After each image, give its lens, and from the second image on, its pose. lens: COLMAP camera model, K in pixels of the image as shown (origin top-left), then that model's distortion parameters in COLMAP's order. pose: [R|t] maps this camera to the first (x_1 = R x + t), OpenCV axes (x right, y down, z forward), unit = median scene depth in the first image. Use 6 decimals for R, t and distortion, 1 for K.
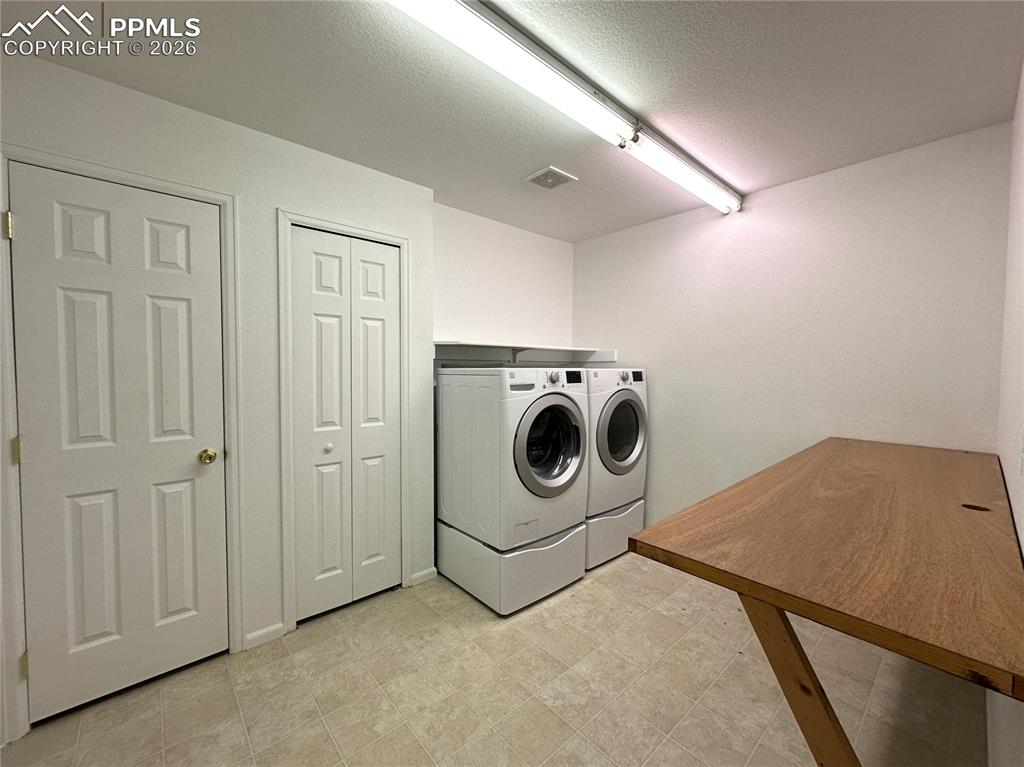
lens RADIAL K [[411.5, 0, 512.0], [0, 411.5, 383.5], [0, 0, 1]] dist [-0.000552, 0.000265]
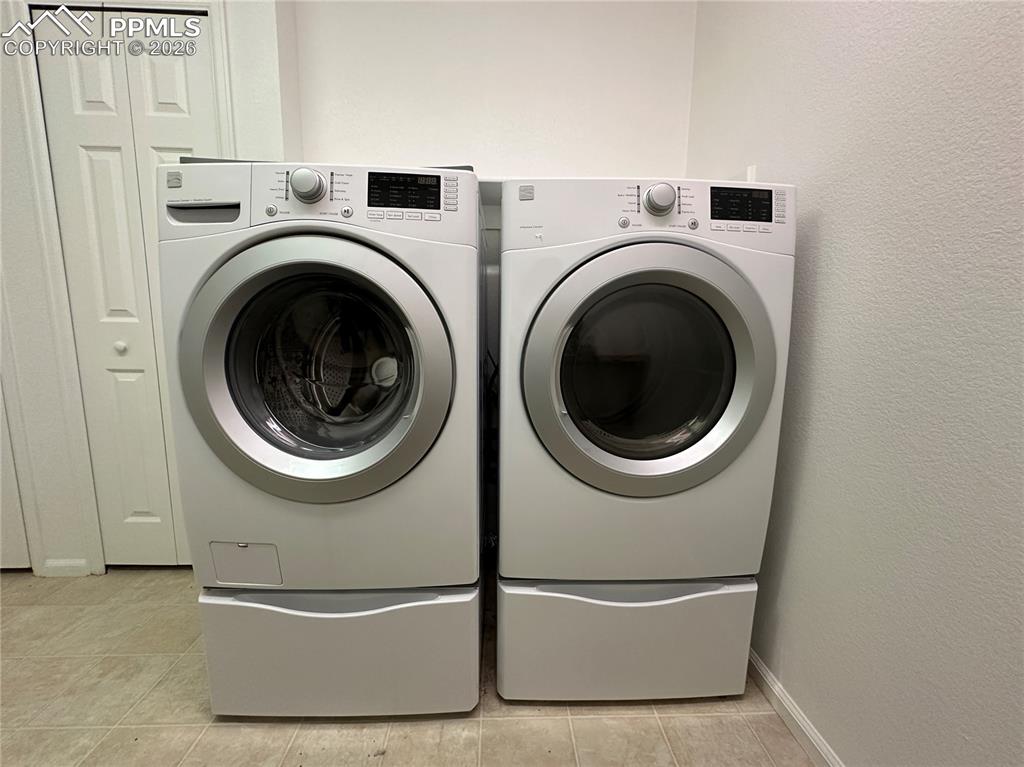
lens RADIAL K [[411.5, 0, 512.0], [0, 411.5, 383.5], [0, 0, 1]] dist [-0.000552, 0.000265]
pose [[0.770929, 0.094287, -0.629904, 0.500064], [-0.033110, 0.993577, 0.108201, 0.115616], [0.636060, -0.062560, 0.769099, 0.850159]]
